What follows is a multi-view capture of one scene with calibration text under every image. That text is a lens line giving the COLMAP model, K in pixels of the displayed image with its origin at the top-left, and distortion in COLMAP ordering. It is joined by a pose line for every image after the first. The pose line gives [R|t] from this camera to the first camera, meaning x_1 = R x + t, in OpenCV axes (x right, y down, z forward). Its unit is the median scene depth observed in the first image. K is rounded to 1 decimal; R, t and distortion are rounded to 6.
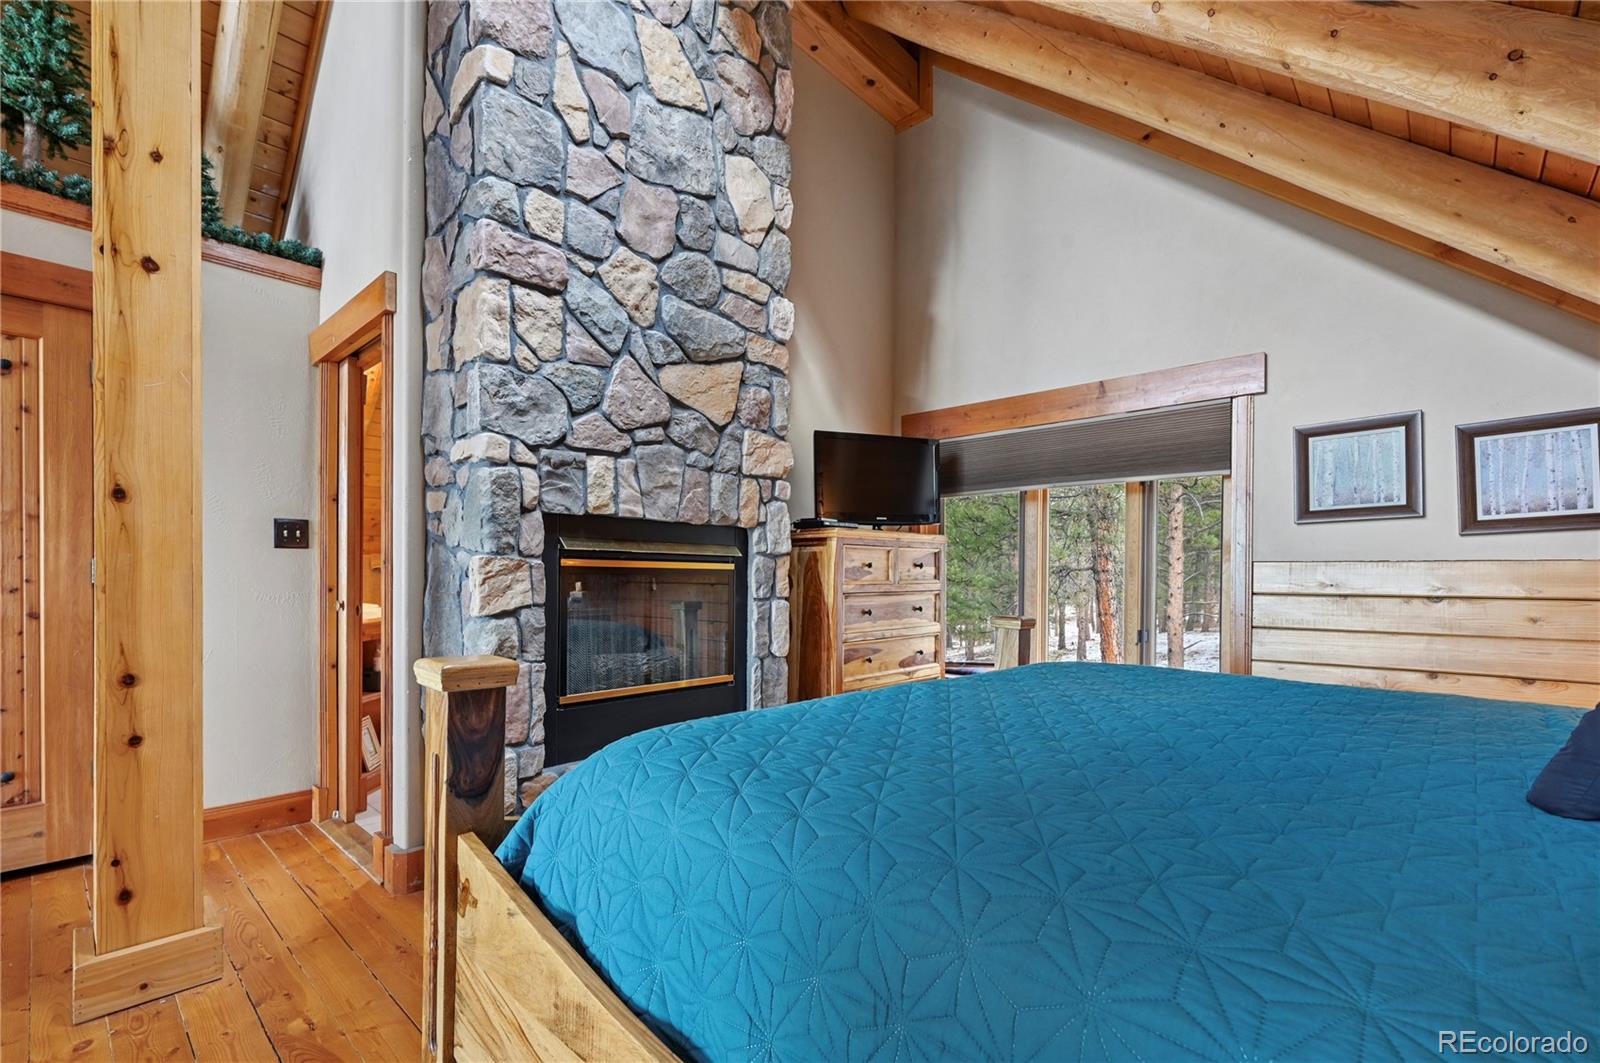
lens RADIAL K [[703.9, 0, 771.1], [0, 703.9, 582.9], [0, 0, 1]] dist [-0.003217, 0.000141]
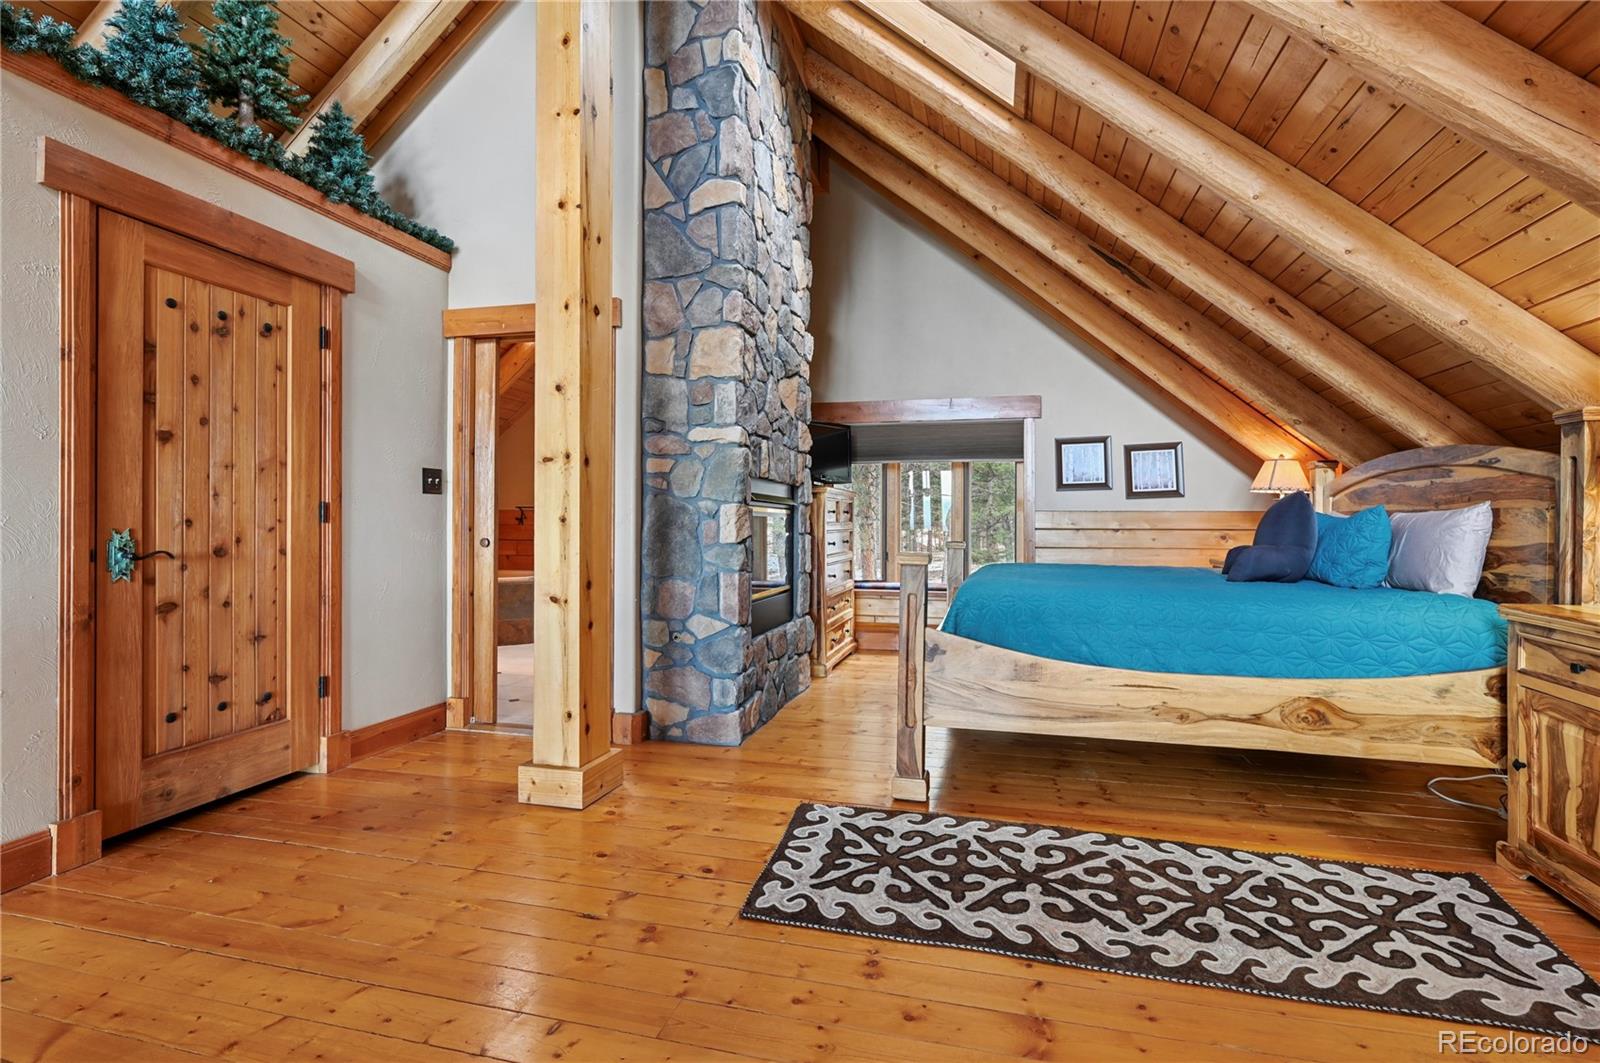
lens RADIAL K [[703.9, 0, 809.8], [0, 703.9, 523.5], [0, 0, 1]] dist [-0.003217, 0.000141]
pose [[0.881375, -0.001874, 0.472414, -0.795894], [0.006648, 0.999942, -0.008436, 0.015326], [-0.472371, 0.010575, 0.881336, -0.367582]]
